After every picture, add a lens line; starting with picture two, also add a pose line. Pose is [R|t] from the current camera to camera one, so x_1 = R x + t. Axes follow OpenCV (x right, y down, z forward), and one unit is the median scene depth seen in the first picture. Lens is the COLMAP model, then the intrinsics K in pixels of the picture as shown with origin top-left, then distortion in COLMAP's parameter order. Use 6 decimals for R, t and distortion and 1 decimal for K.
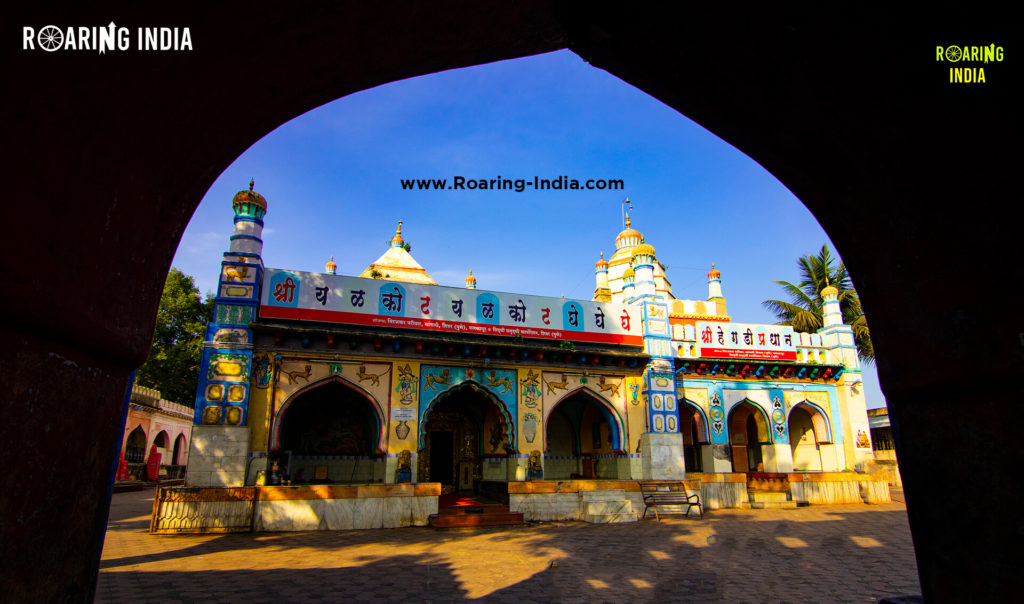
lens RADIAL K [[534.4, 0, 527.7], [0, 534.4, 340.6], [0, 0, 1]] dist [-0.005250, -0.000922]
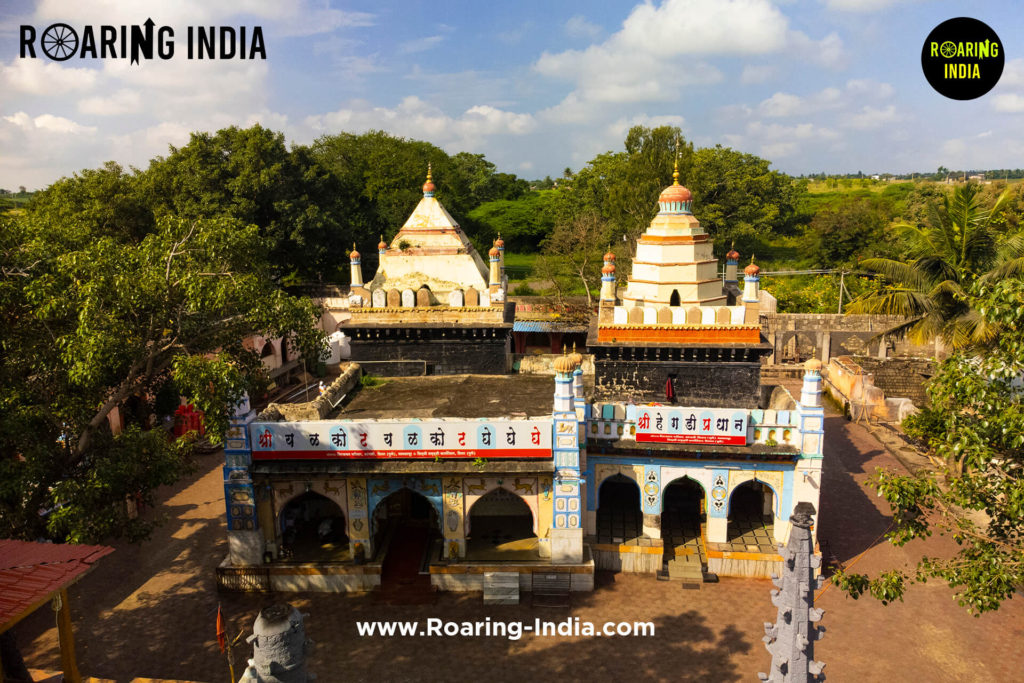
lens RADIAL K [[766.3, 0, 512.0], [0, 766.3, 341.5], [0, 0, 1]] dist [0.115486, -0.375311]
pose [[0.933177, 0.067400, -0.353041, 0.754872], [0.091573, 0.905258, 0.414876, -0.977351], [0.347556, -0.419482, 0.838594, -0.339545]]
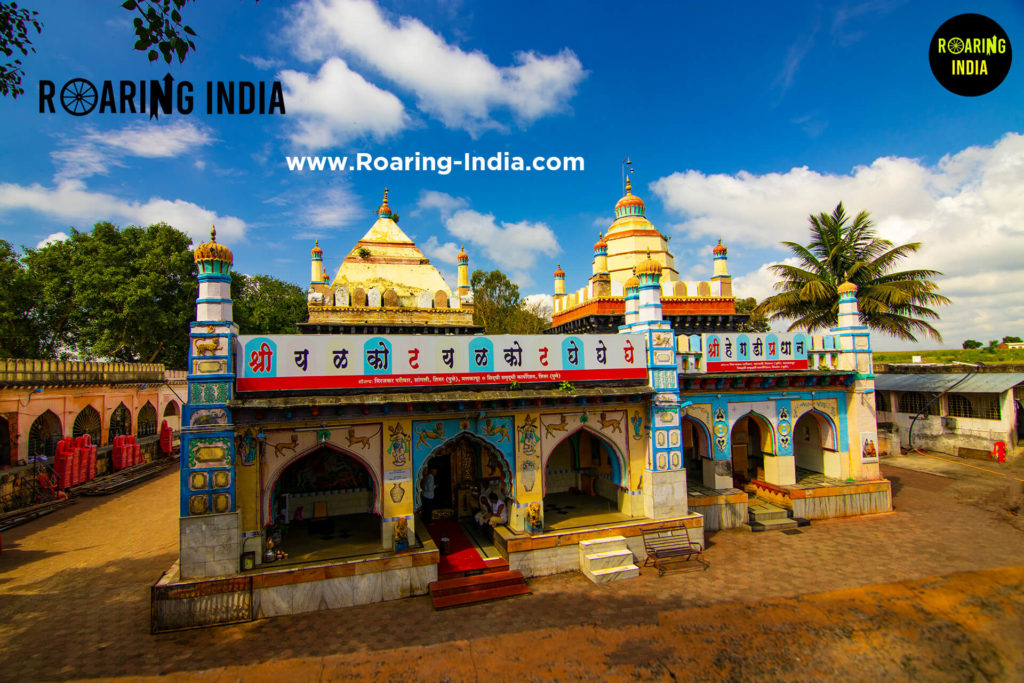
lens RADIAL K [[515.8, 0, 508.5], [0, 515.8, 341.7], [0, 0, 1]] dist [-0.003299, -0.013243]
pose [[0.999457, -0.017081, -0.028193, -0.001483], [0.021857, 0.983624, 0.178902, -0.237205], [0.024676, -0.179421, 0.983463, 0.121213]]
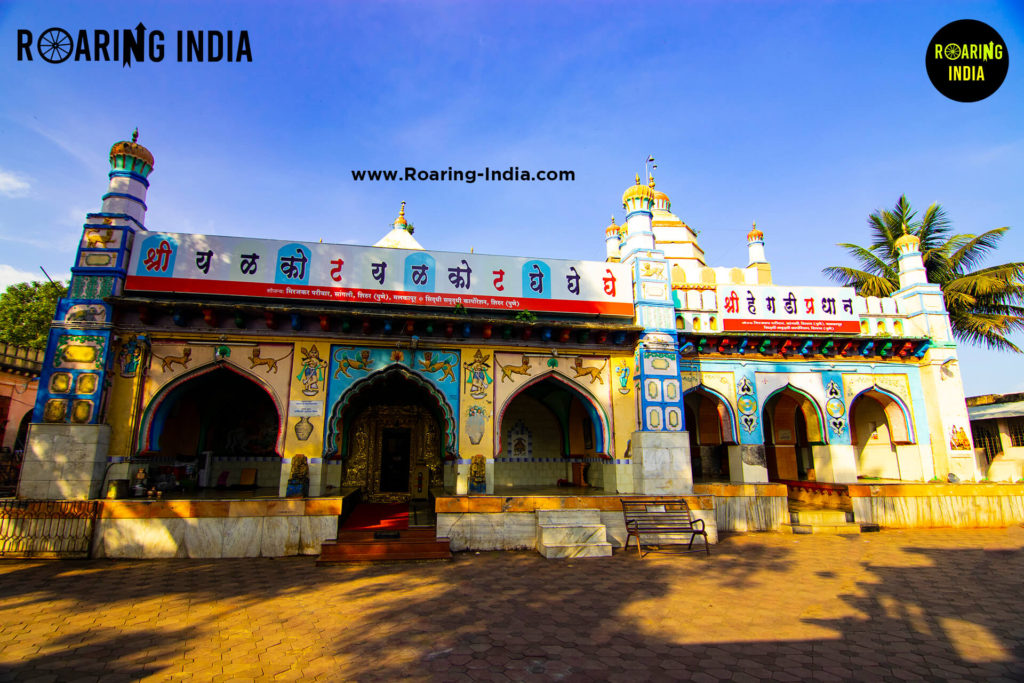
lens RADIAL K [[515.8, 0, 508.5], [0, 515.8, 341.7], [0, 0, 1]] dist [-0.003299, -0.013243]
pose [[0.987168, -0.025492, -0.157638, 0.165790], [0.027634, 0.999553, 0.011406, 0.035313], [0.157277, -0.015616, 0.987431, 0.270099]]
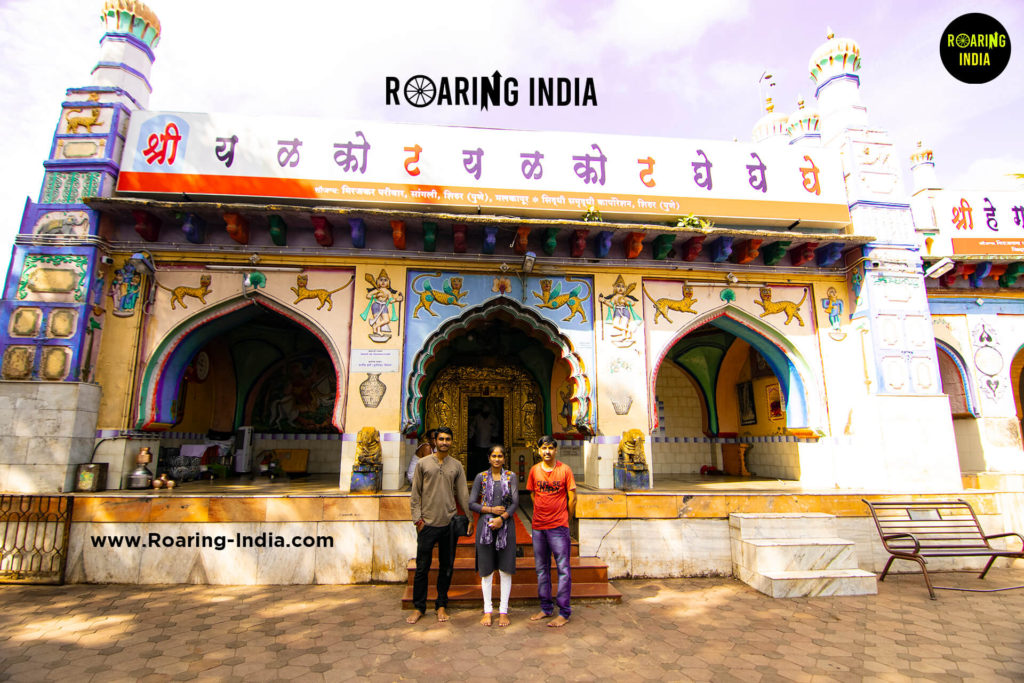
lens RADIAL K [[515.8, 0, 508.5], [0, 515.8, 341.7], [0, 0, 1]] dist [-0.003299, -0.013243]
pose [[0.968563, -0.033314, -0.246529, 0.022252], [0.044220, 0.998267, 0.038835, 0.094294], [0.244808, -0.048515, 0.968357, 0.482458]]
